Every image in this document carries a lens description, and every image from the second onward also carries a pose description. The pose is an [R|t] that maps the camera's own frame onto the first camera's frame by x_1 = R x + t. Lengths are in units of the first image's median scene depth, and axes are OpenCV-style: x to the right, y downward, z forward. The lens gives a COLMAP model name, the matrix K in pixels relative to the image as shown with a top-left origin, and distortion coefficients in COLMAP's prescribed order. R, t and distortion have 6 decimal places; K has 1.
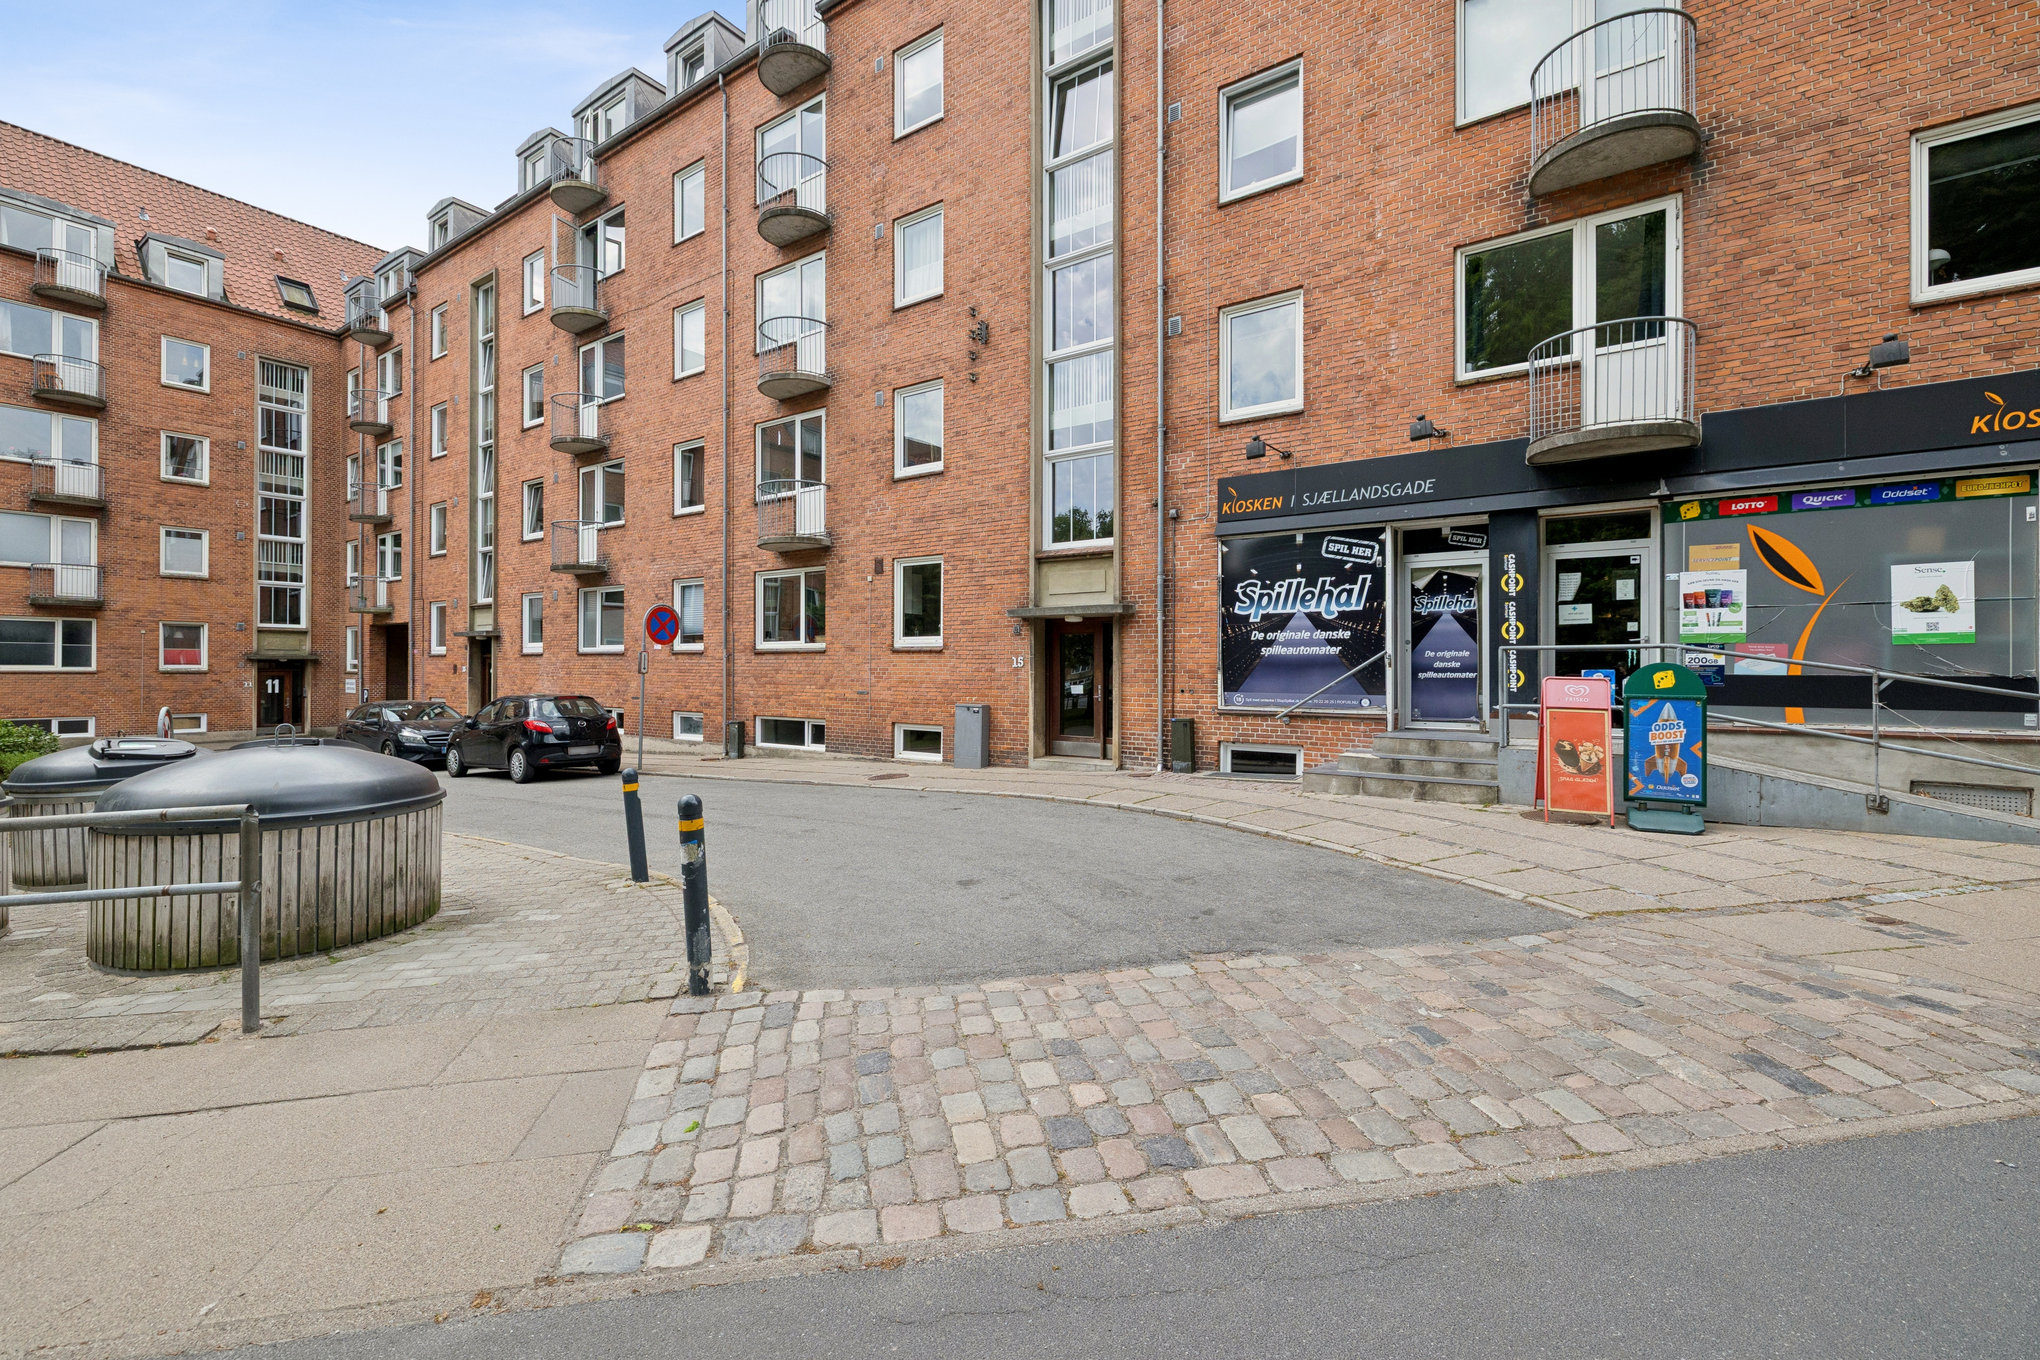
lens RADIAL K [[808.5, 0, 1027.9], [0, 808.5, 659.3], [0, 0, 1]] dist [0.000685, 0.000256]
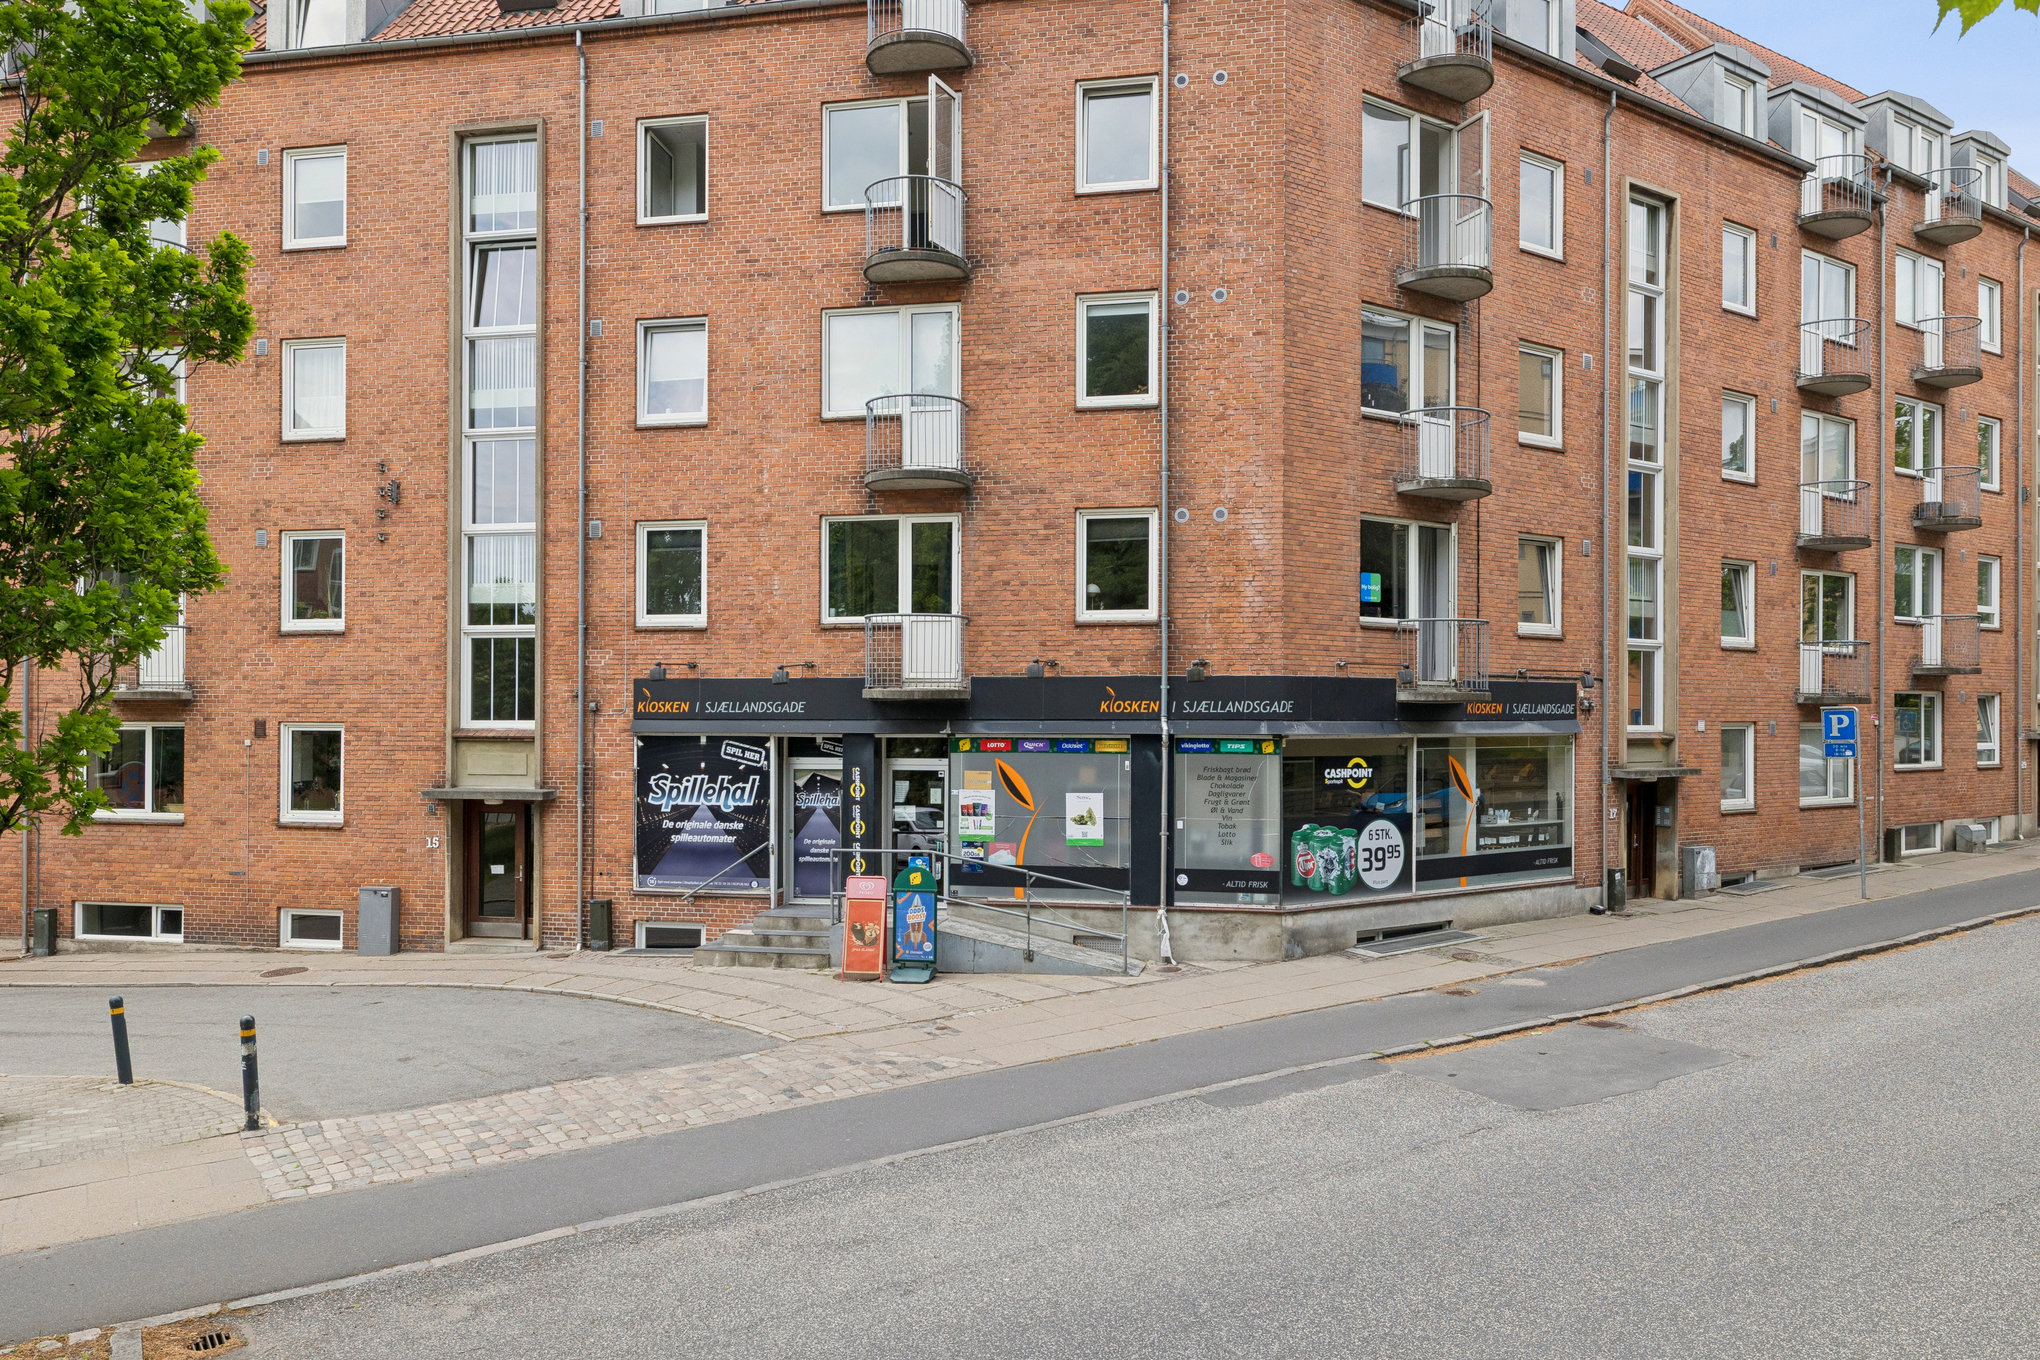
lens RADIAL K [[1448.7, 0, 1020.0], [0, 1448.7, 680.0], [0, 0, 1]] dist [-0.005483, 0.000315]
pose [[0.923841, 0.003620, 0.382760, -0.036299], [-0.003357, 0.999993, -0.001354, -0.261077], [-0.382763, -0.000034, 0.923847, -1.180180]]
